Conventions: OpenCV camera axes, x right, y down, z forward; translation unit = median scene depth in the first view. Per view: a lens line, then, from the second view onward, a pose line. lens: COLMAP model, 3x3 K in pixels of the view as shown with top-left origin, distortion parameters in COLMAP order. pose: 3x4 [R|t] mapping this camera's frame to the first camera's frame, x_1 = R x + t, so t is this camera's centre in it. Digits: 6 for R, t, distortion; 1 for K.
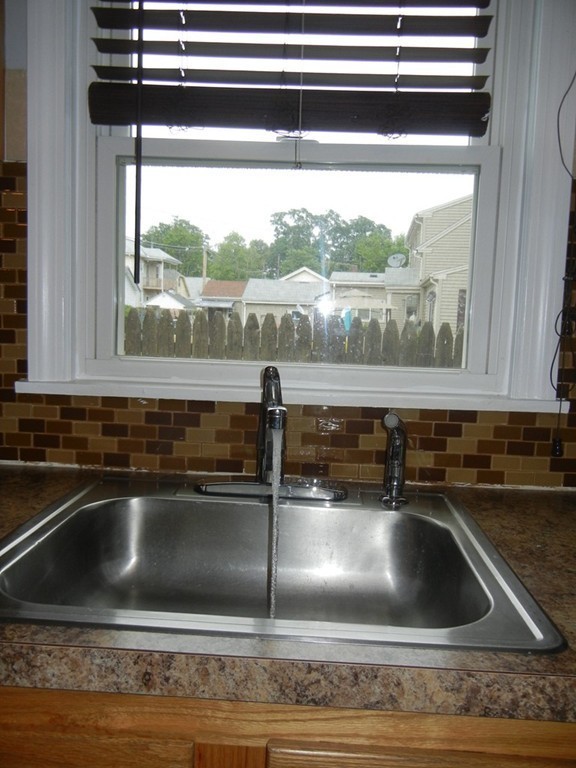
lens RADIAL K [[657.1, 0, 292.2], [0, 657.1, 376.8], [0, 0, 1]] dist [-0.011204, 0.025277]
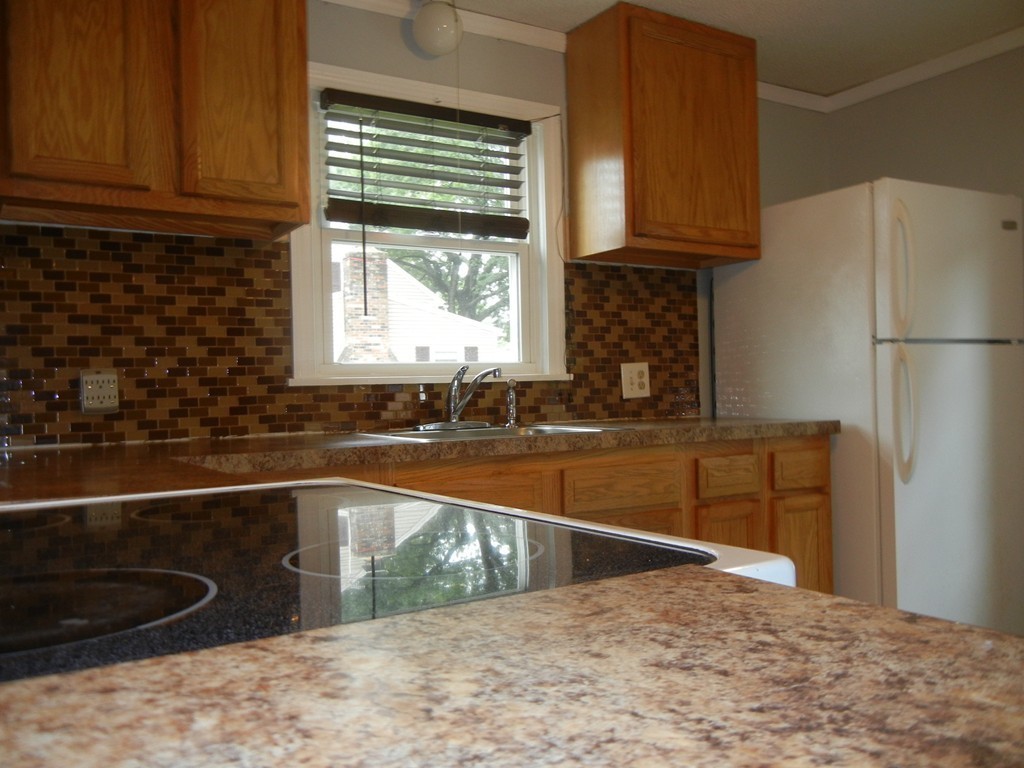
lens RADIAL K [[876.1, 0, 509.4], [0, 876.1, 384.0], [0, 0, 1]] dist [-0.011204, 0.025277]
pose [[0.826536, -0.052407, 0.560439, -1.155871], [0.103650, 0.992801, -0.060025, 0.198596], [-0.553259, 0.107702, 0.826017, -1.008333]]
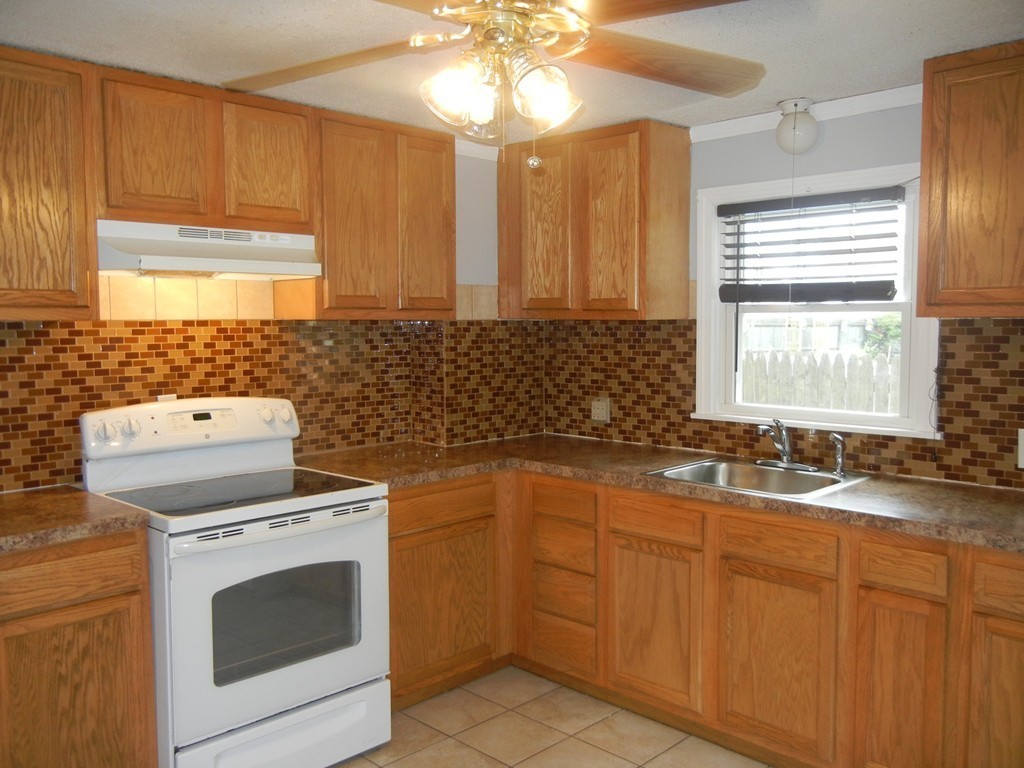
lens RADIAL K [[876.1, 0, 510.3], [0, 876.1, 385.3], [0, 0, 1]] dist [-0.011204, 0.025277]
pose [[0.735256, 0.012356, -0.677677, 1.190892], [-0.028363, 0.999519, -0.012549, -0.033991], [0.677196, 0.028447, 0.735253, -1.686664]]
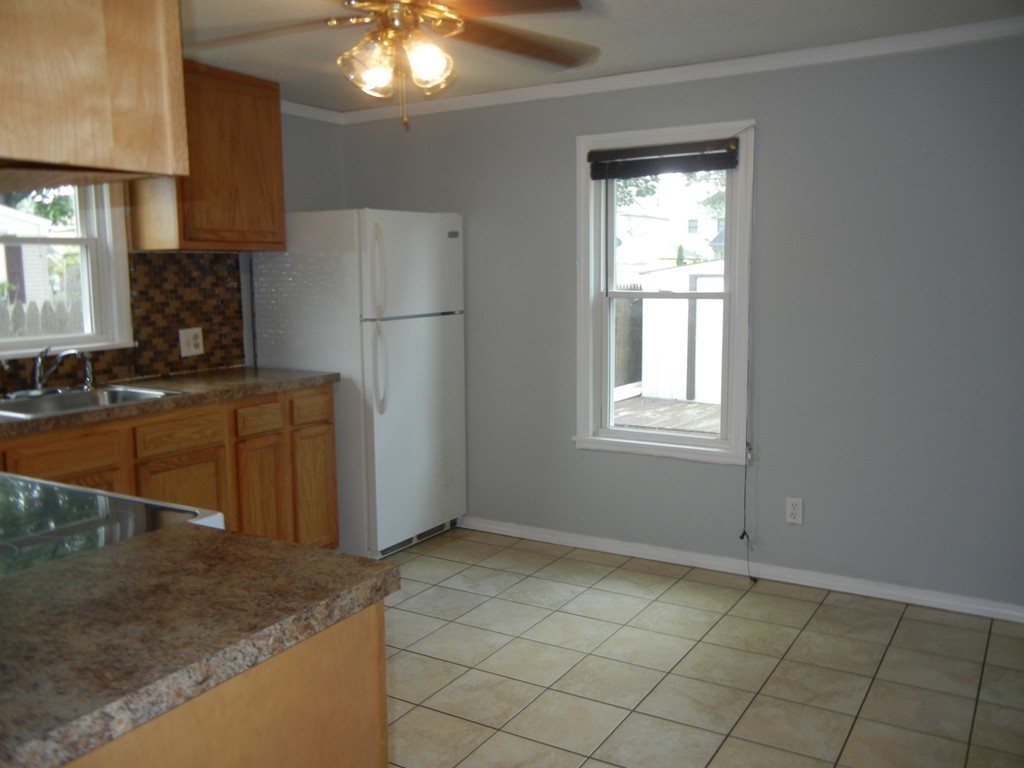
lens RADIAL K [[876.1, 0, 511.8], [0, 876.1, 382.6], [0, 0, 1]] dist [-0.011204, 0.025277]
pose [[0.478853, -0.153233, 0.864418, -1.737598], [0.106547, 0.987514, 0.116032, -0.040535], [-0.871405, 0.036539, 0.489201, -1.792762]]
